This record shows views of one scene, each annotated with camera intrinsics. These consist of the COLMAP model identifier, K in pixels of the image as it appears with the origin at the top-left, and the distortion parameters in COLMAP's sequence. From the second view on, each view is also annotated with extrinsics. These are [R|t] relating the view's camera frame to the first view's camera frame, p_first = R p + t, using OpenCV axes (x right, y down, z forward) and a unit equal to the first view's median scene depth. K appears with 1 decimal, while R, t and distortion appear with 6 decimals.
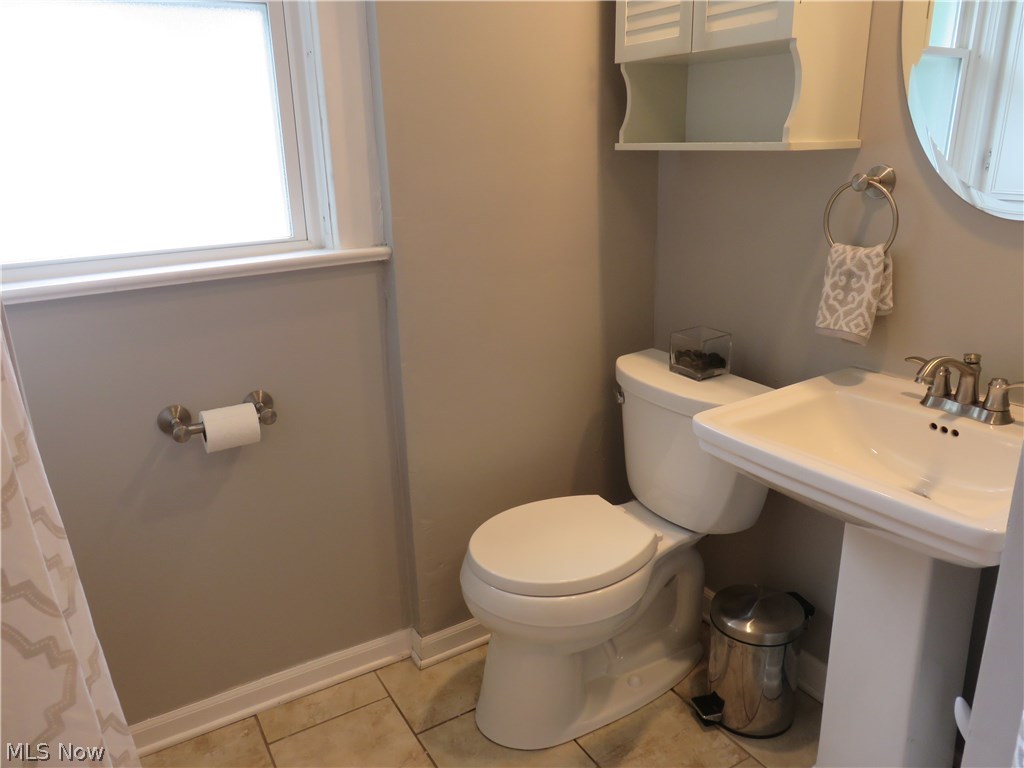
lens RADIAL K [[766.0, 0, 507.3], [0, 766.0, 377.6], [0, 0, 1]] dist [-0.006640, -0.008895]
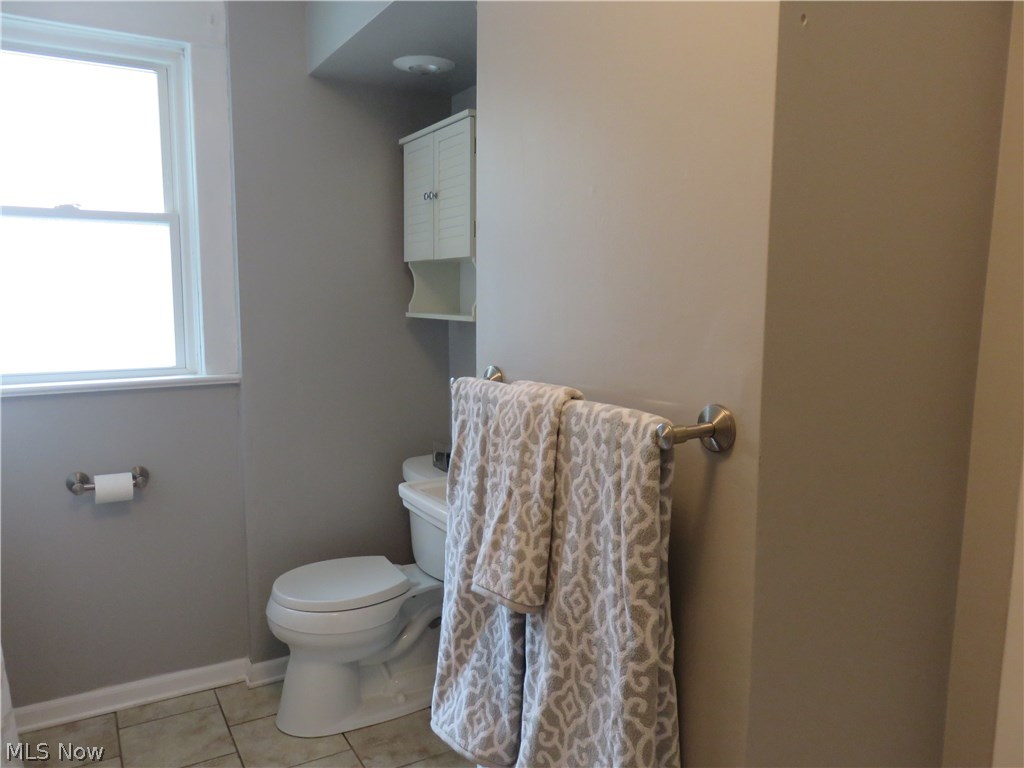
lens RADIAL K [[766.0, 0, 514.0], [0, 766.0, 394.3], [0, 0, 1]] dist [-0.006640, -0.008895]
pose [[0.999485, 0.032066, -0.001531, 0.382134], [-0.031788, 0.981878, -0.186829, 0.128293], [-0.004487, 0.186781, 0.982391, -0.459619]]
